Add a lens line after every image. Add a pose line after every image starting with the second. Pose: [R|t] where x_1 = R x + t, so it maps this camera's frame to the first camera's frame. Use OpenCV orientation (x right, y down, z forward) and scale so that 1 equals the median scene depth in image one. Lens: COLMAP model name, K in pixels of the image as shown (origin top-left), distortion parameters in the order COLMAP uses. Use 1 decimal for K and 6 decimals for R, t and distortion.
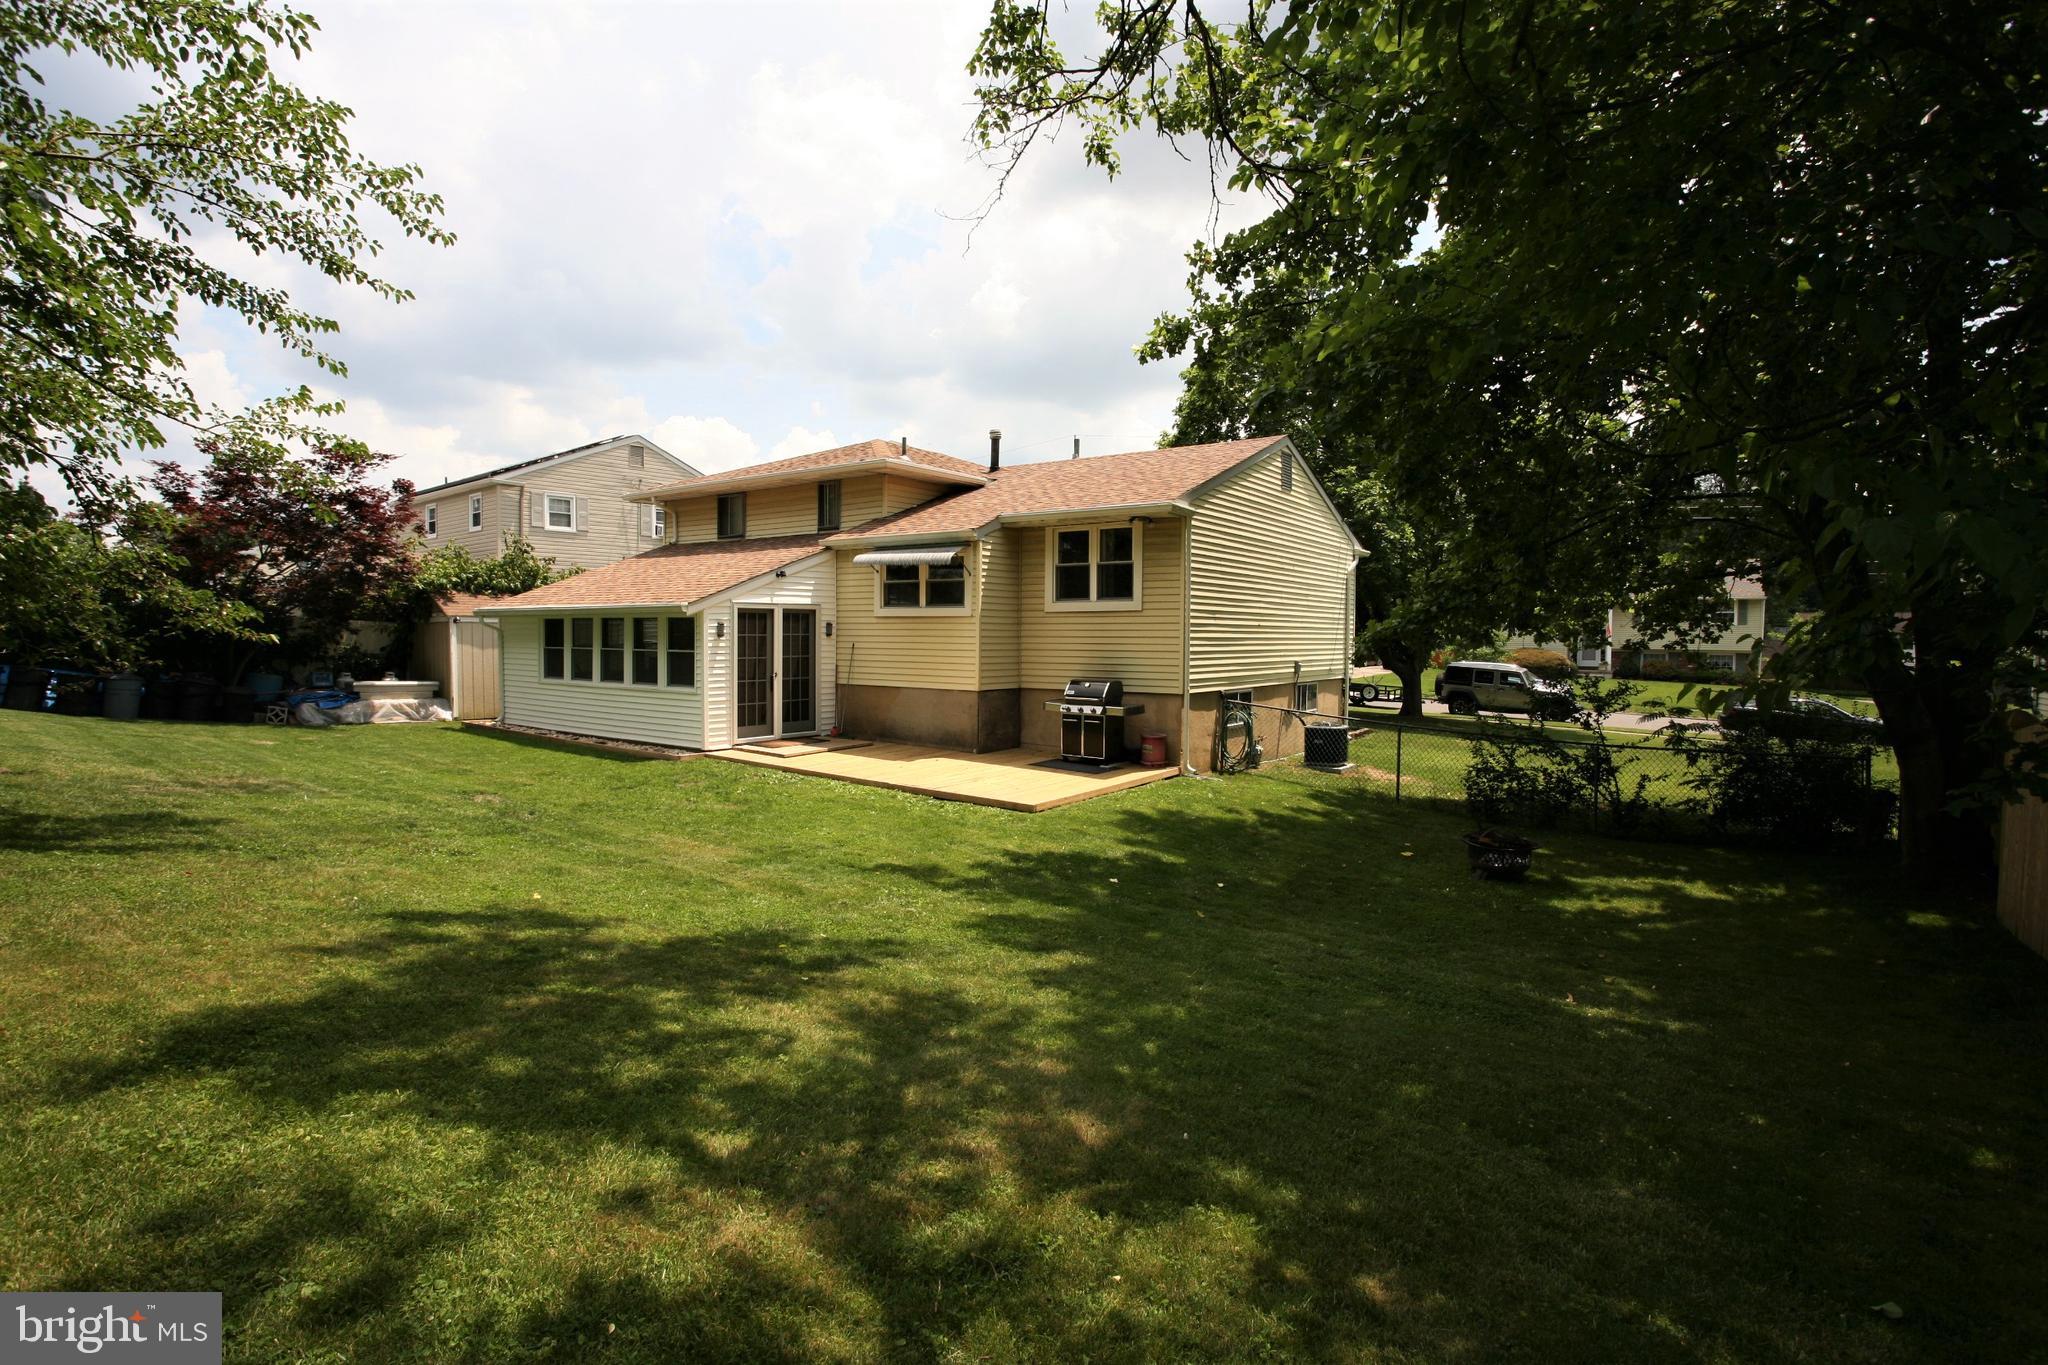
lens RADIAL K [[1000.8, 0, 1017.0], [0, 1000.8, 675.0], [0, 0, 1]] dist [-0.042105, 0.001342]
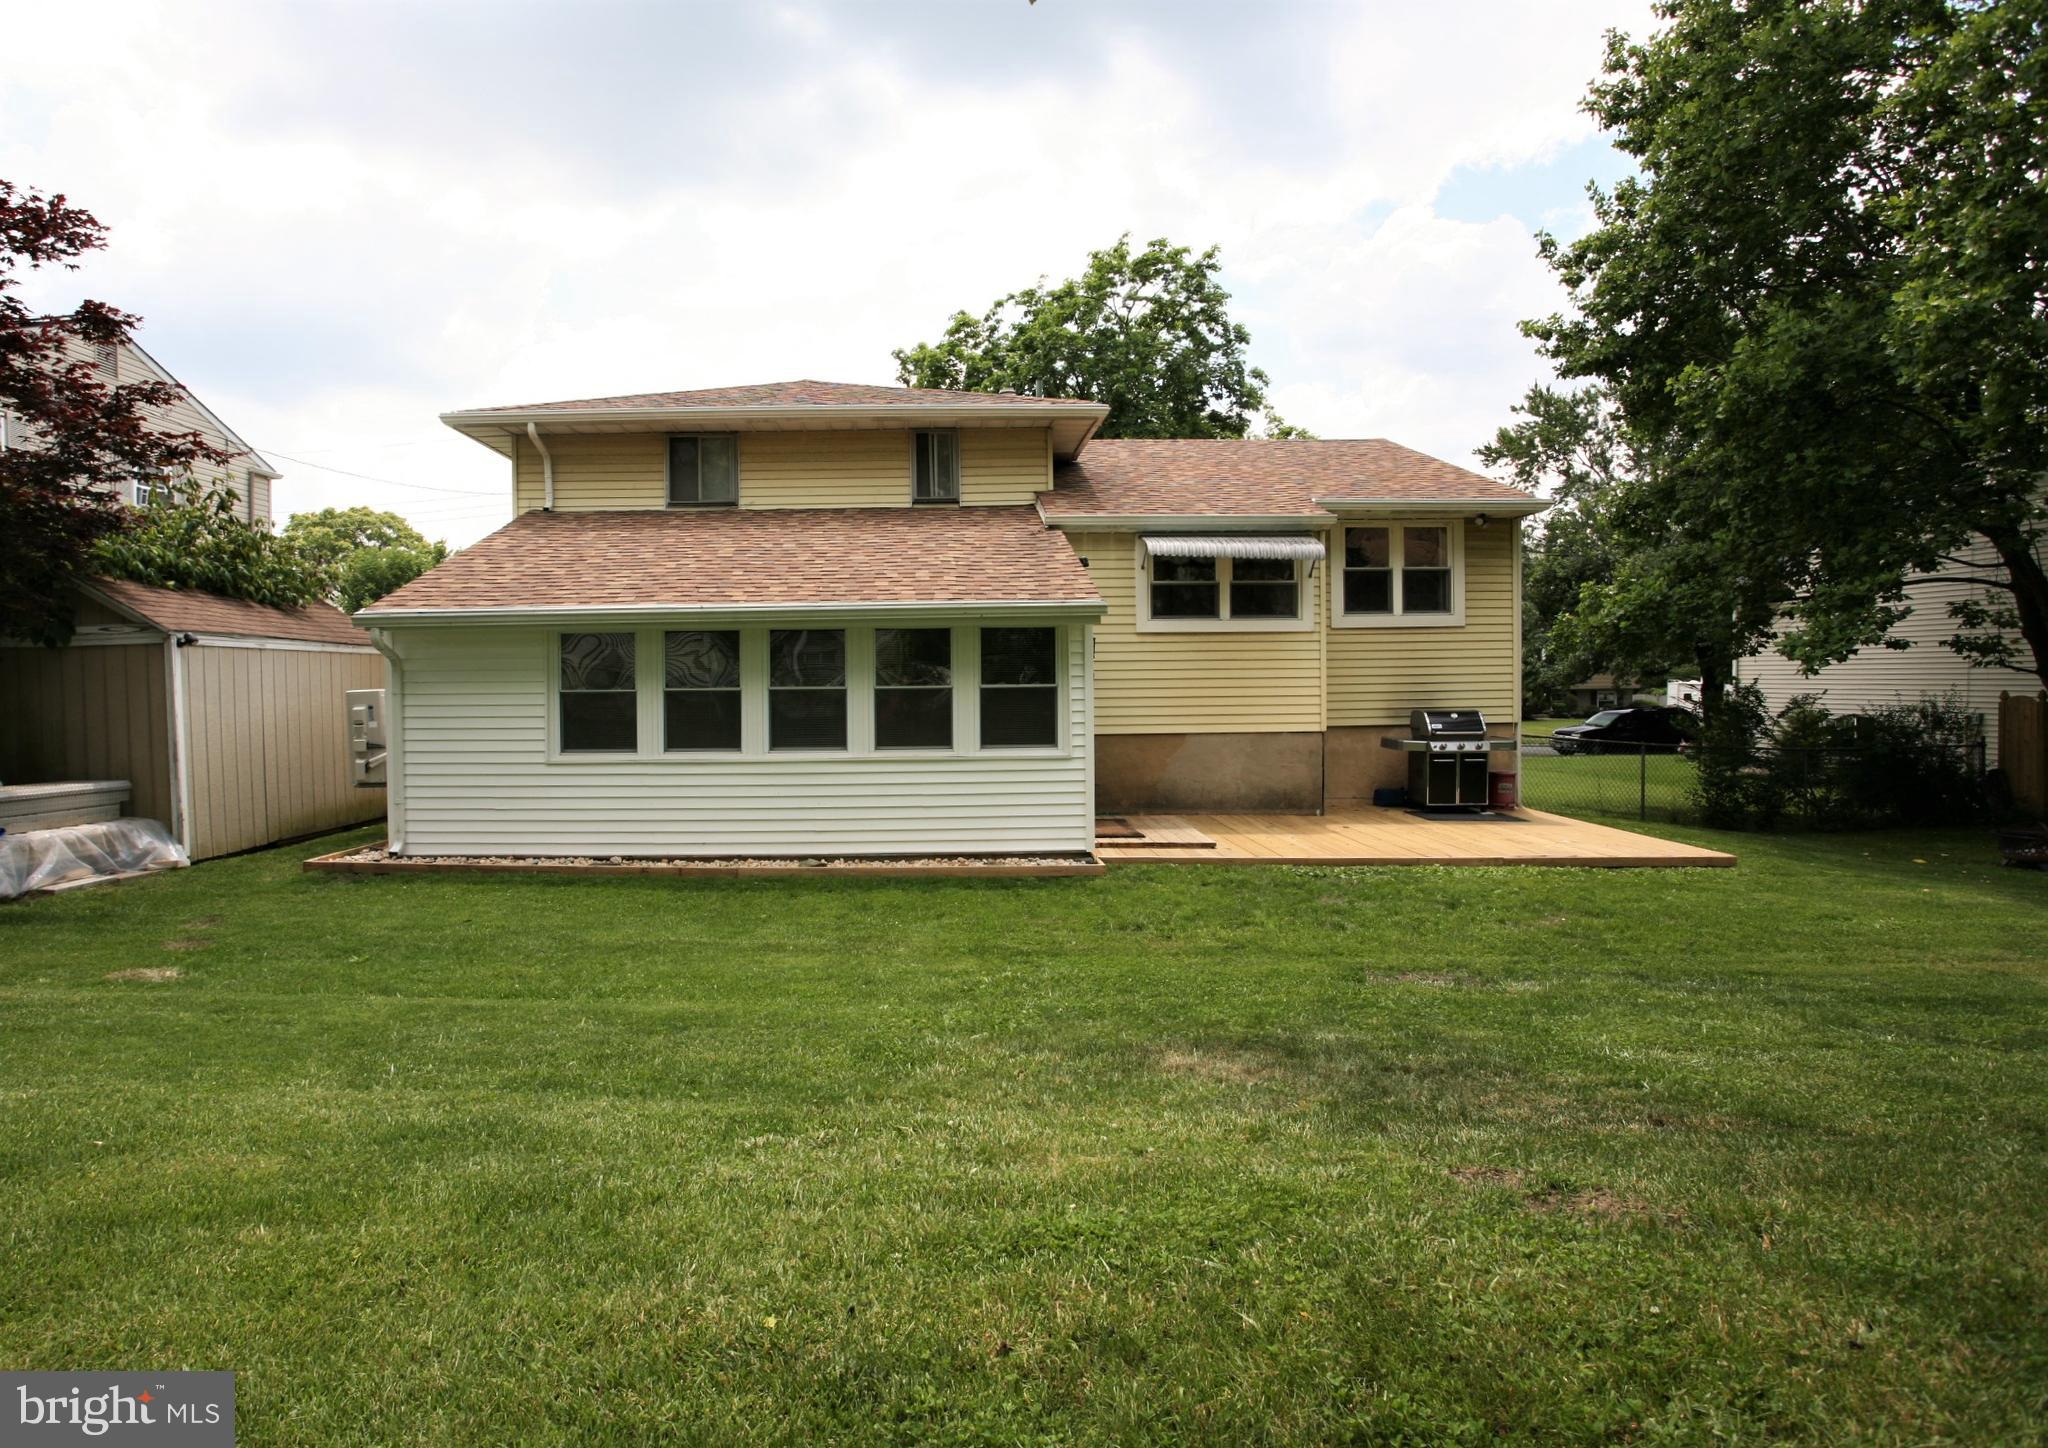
lens RADIAL K [[1066.6, 0, 1022.5], [0, 1066.6, 706.5], [0, 0, 1]] dist [-0.031137, 0.000600]
pose [[0.799660, -0.033628, 0.599510, -0.664167], [0.042003, 0.999117, 0.000018, -0.011423], [-0.598982, 0.025167, 0.800367, 0.477961]]
